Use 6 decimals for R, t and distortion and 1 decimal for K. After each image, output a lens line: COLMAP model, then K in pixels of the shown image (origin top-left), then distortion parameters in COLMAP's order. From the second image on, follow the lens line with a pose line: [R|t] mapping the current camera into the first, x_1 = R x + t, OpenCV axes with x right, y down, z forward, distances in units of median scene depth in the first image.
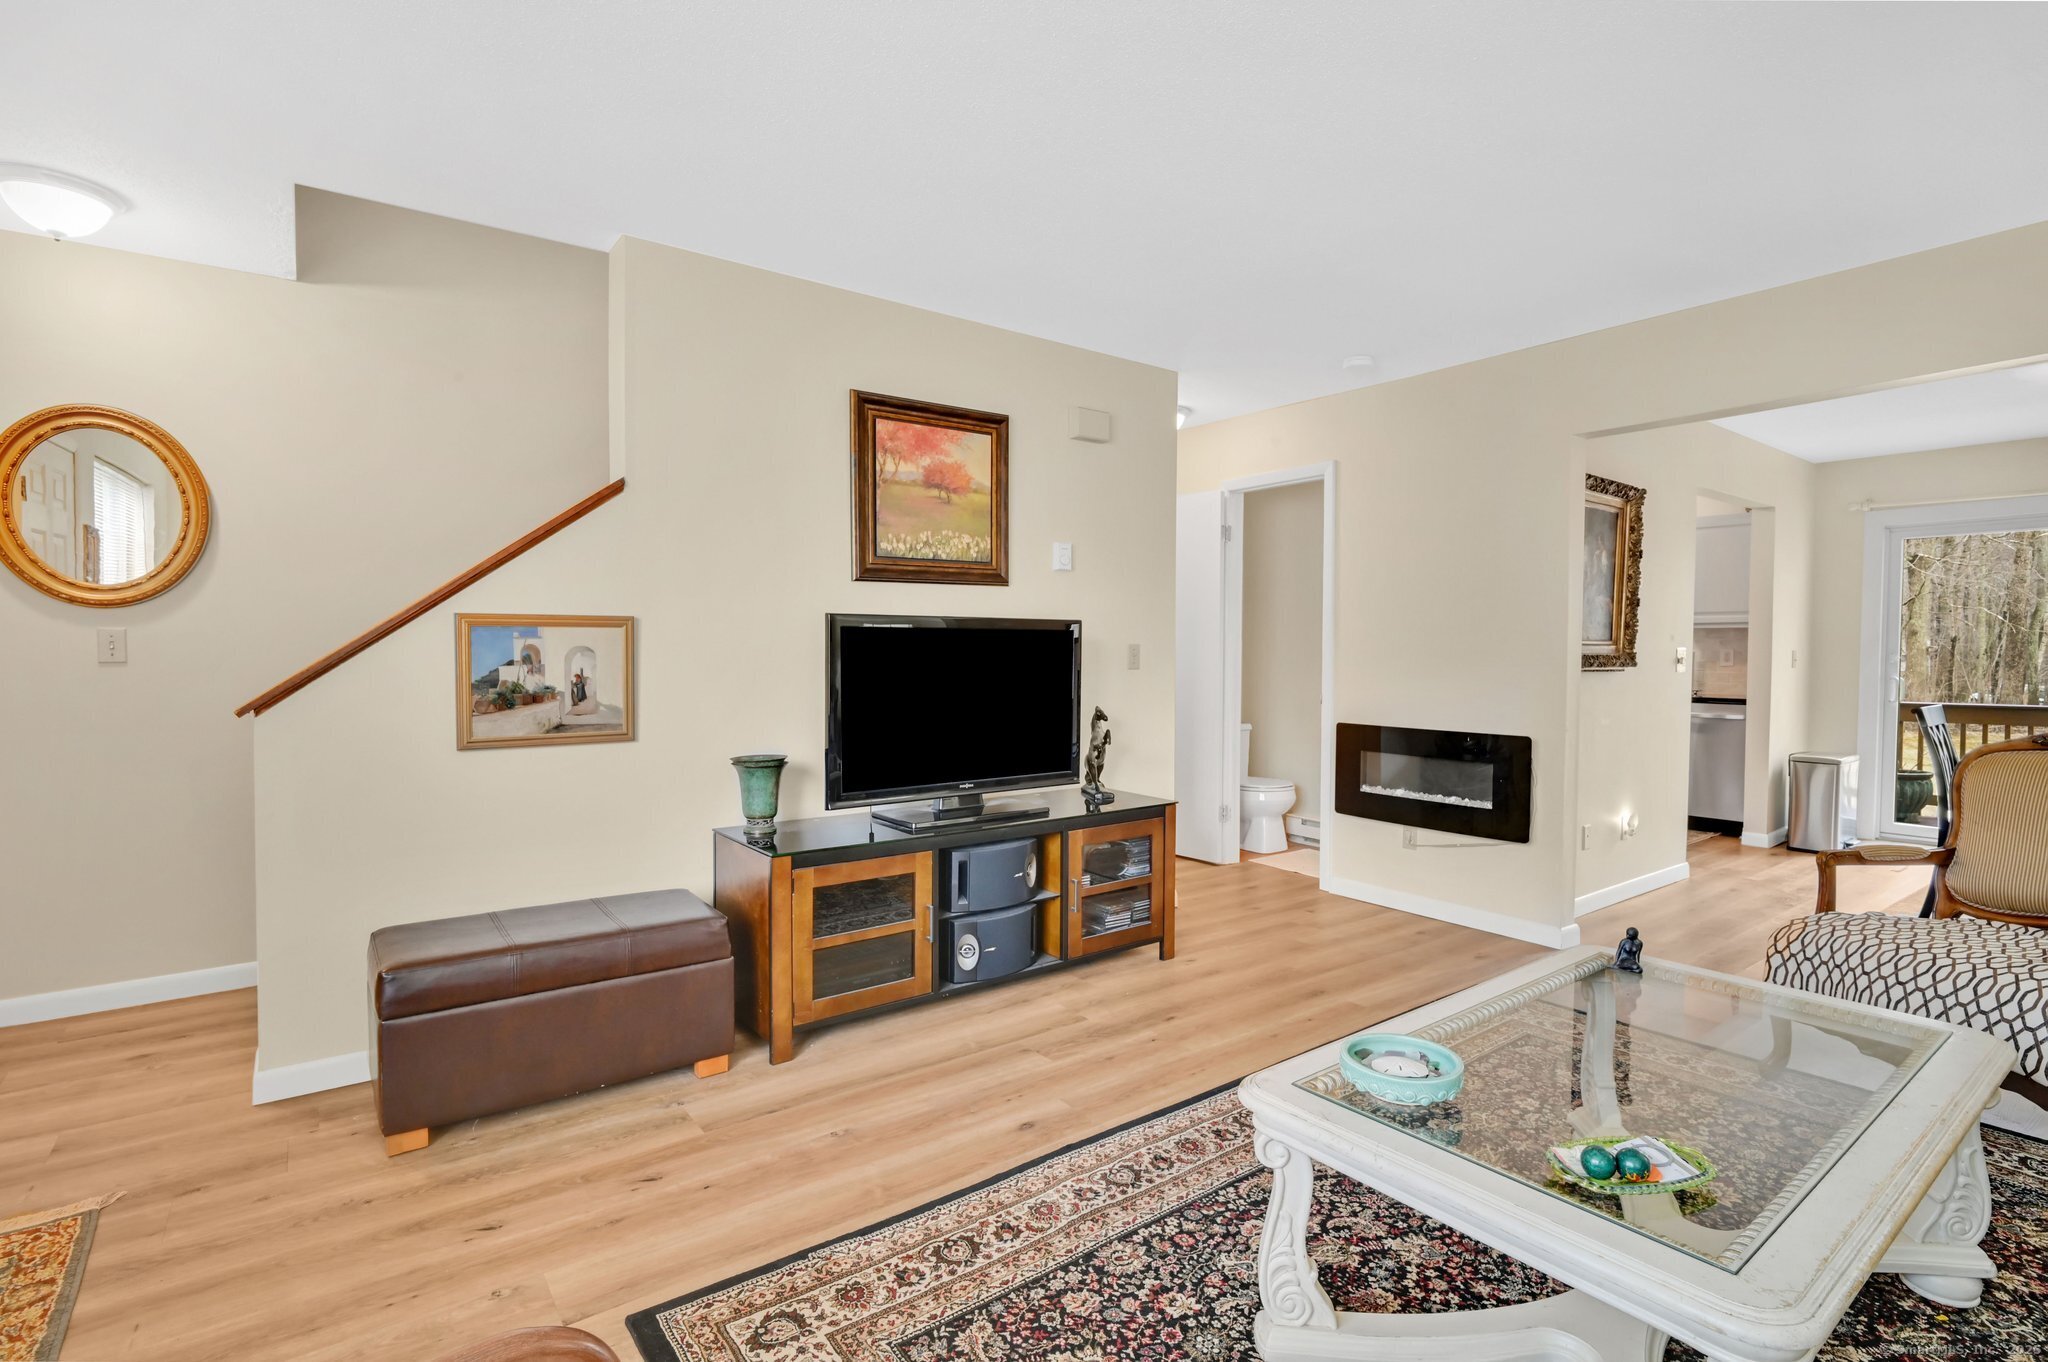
lens RADIAL K [[943.0, 0, 1002.0], [0, 943.0, 673.6], [0, 0, 1]] dist [-0.003689, 0.000819]
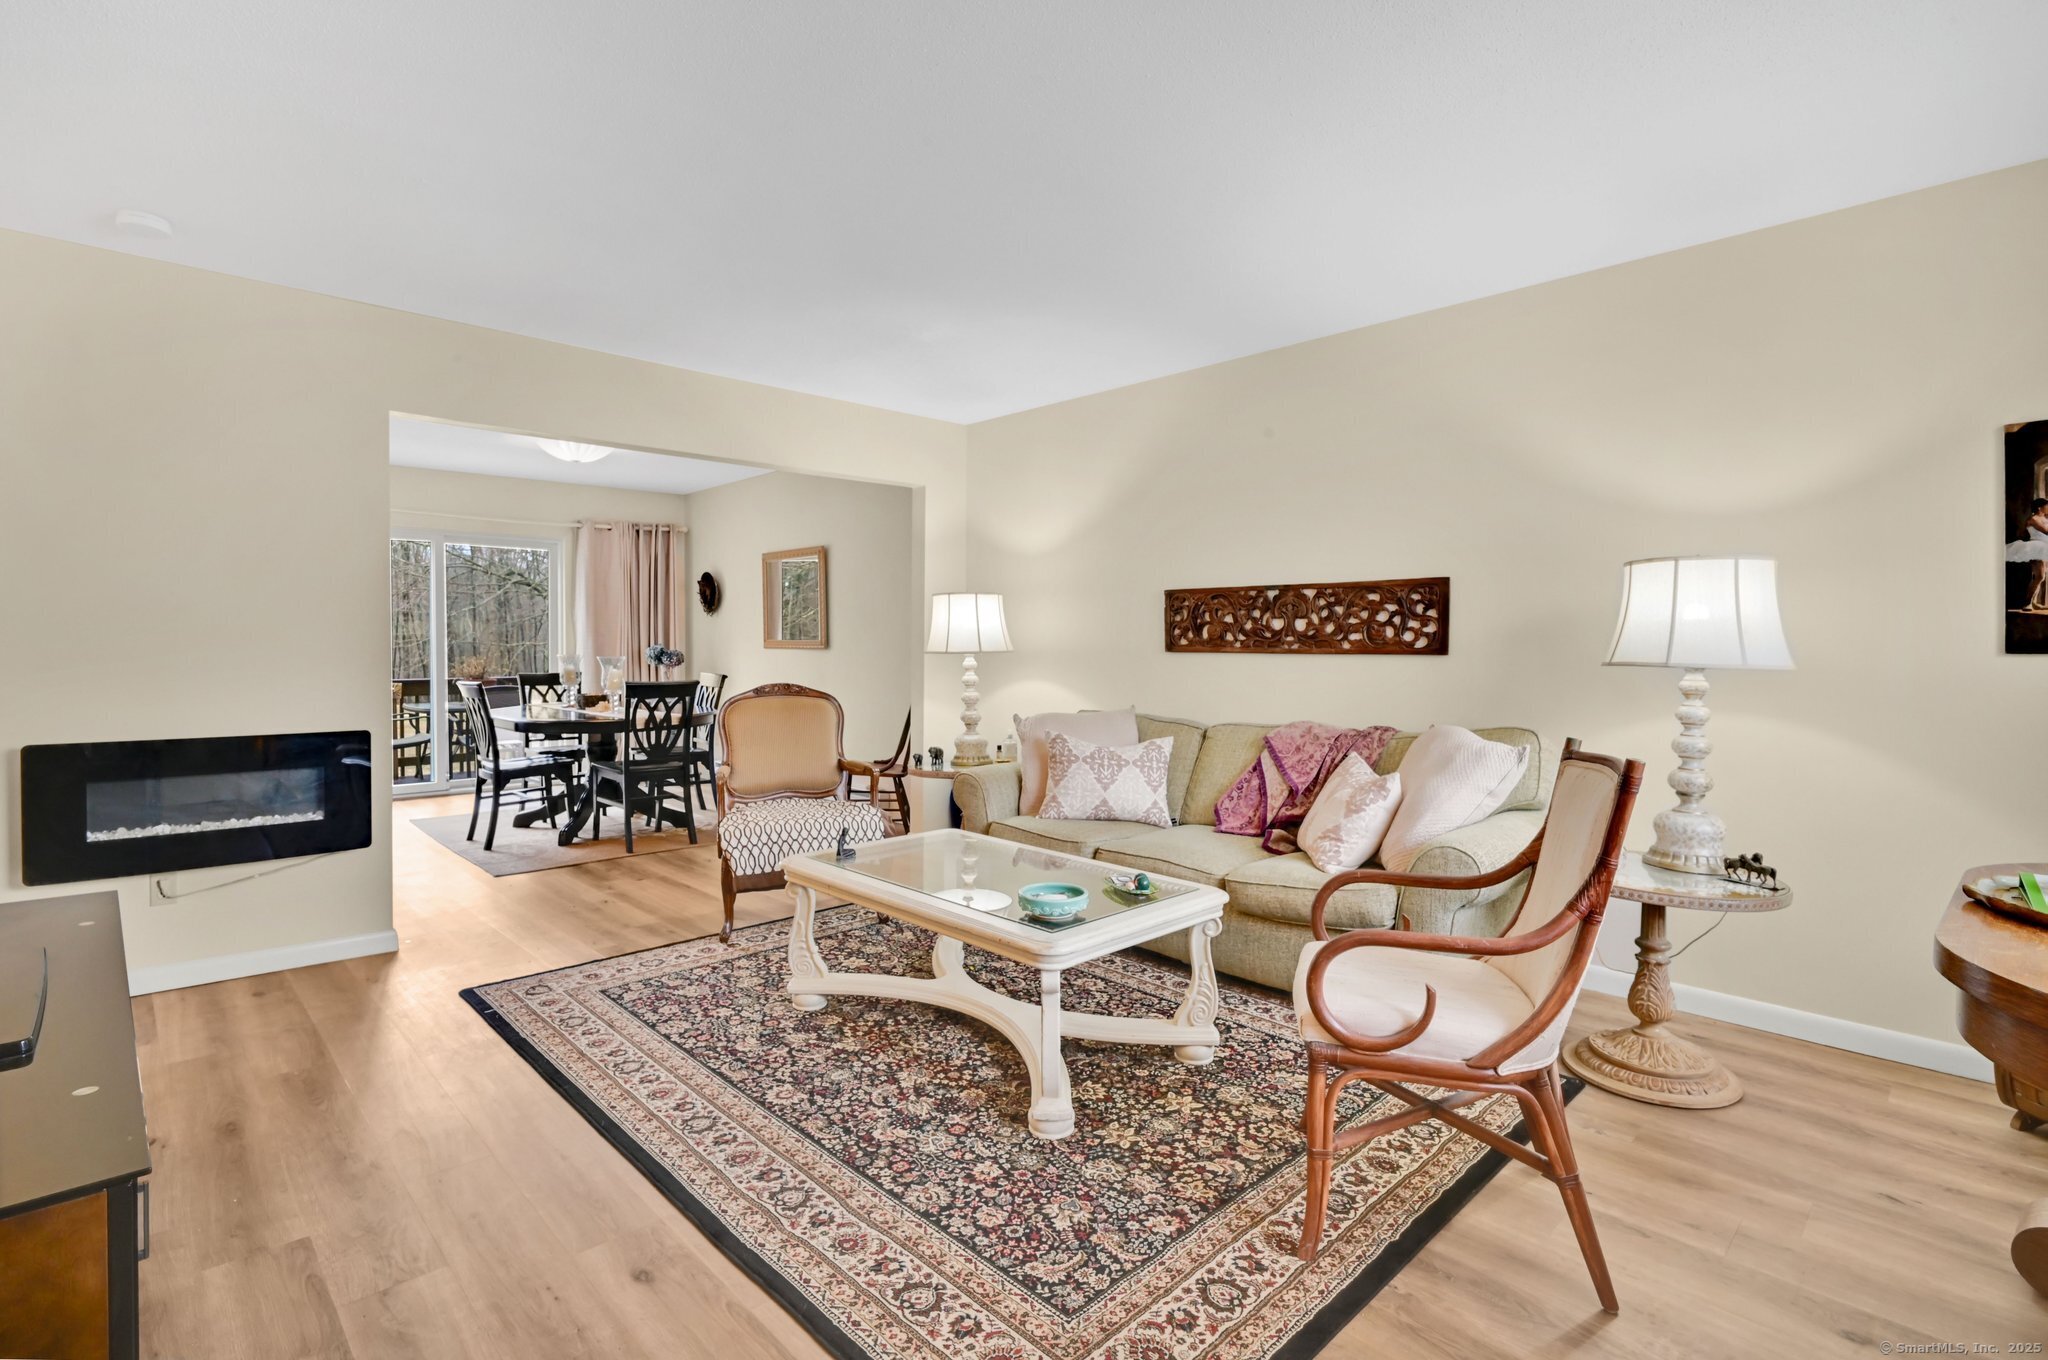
lens RADIAL K [[974.6, 0, 1070.3], [0, 974.6, 661.9], [0, 0, 1]] dist [-0.010186, -0.001740]
pose [[-0.149591, -0.024766, 0.988438, -0.668714], [0.018684, 0.999437, 0.027869, -0.018318], [-0.988571, 0.022637, -0.149044, 0.666757]]
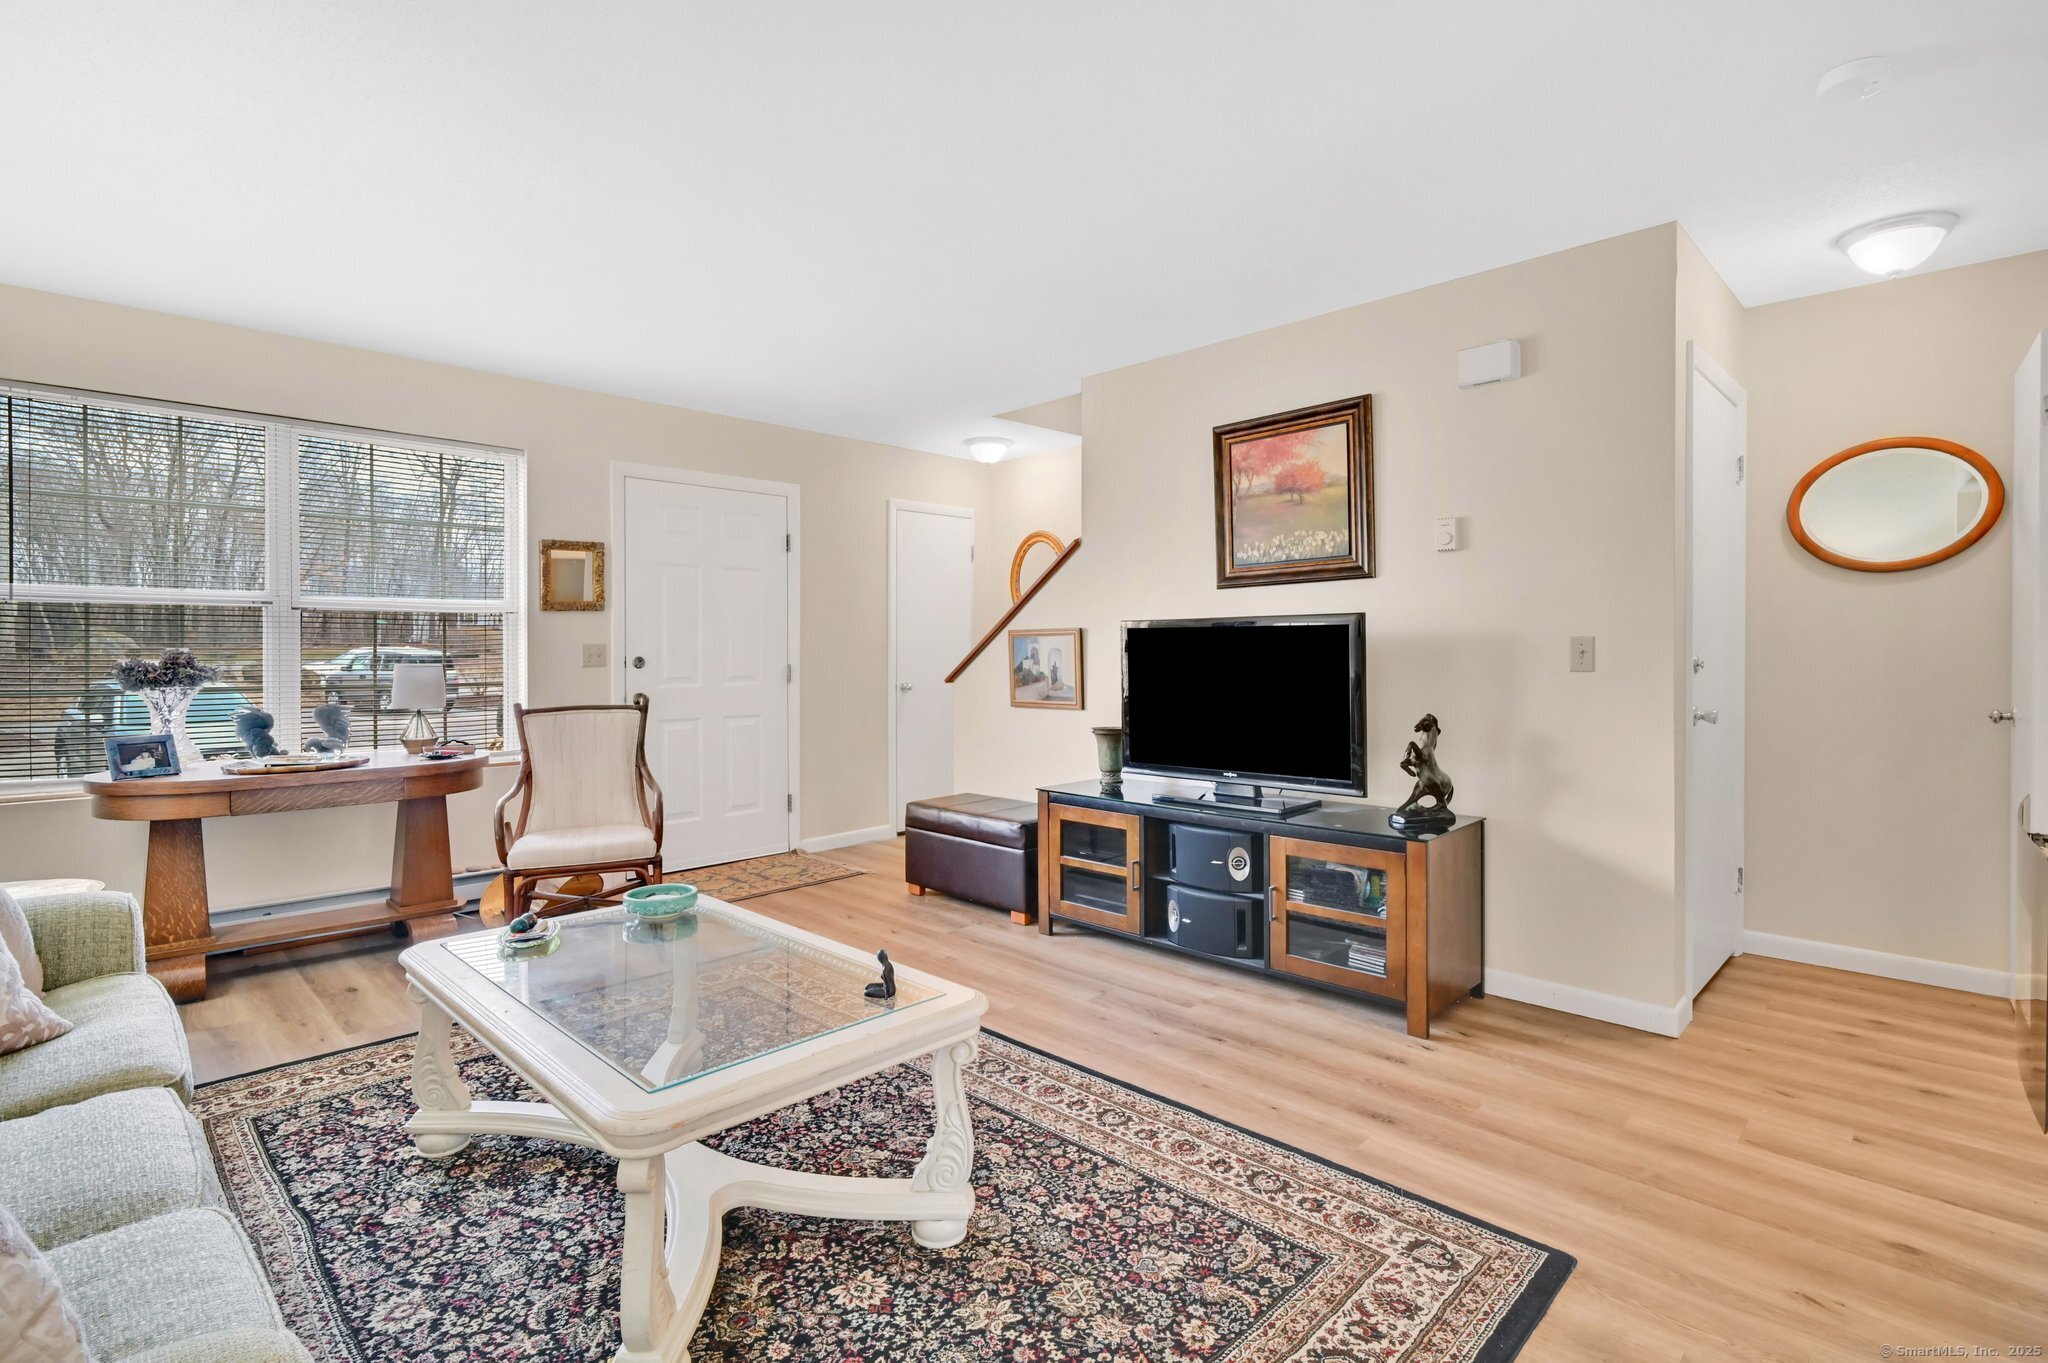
lens RADIAL K [[974.6, 0, 1109.7], [0, 974.6, 650.8], [0, 0, 1]] dist [-0.010186, -0.001740]
pose [[0.206214, -0.010409, -0.978452, 1.241465], [-0.020897, 0.999669, -0.015039, -0.001350], [0.978284, 0.023548, 0.205928, 0.775858]]
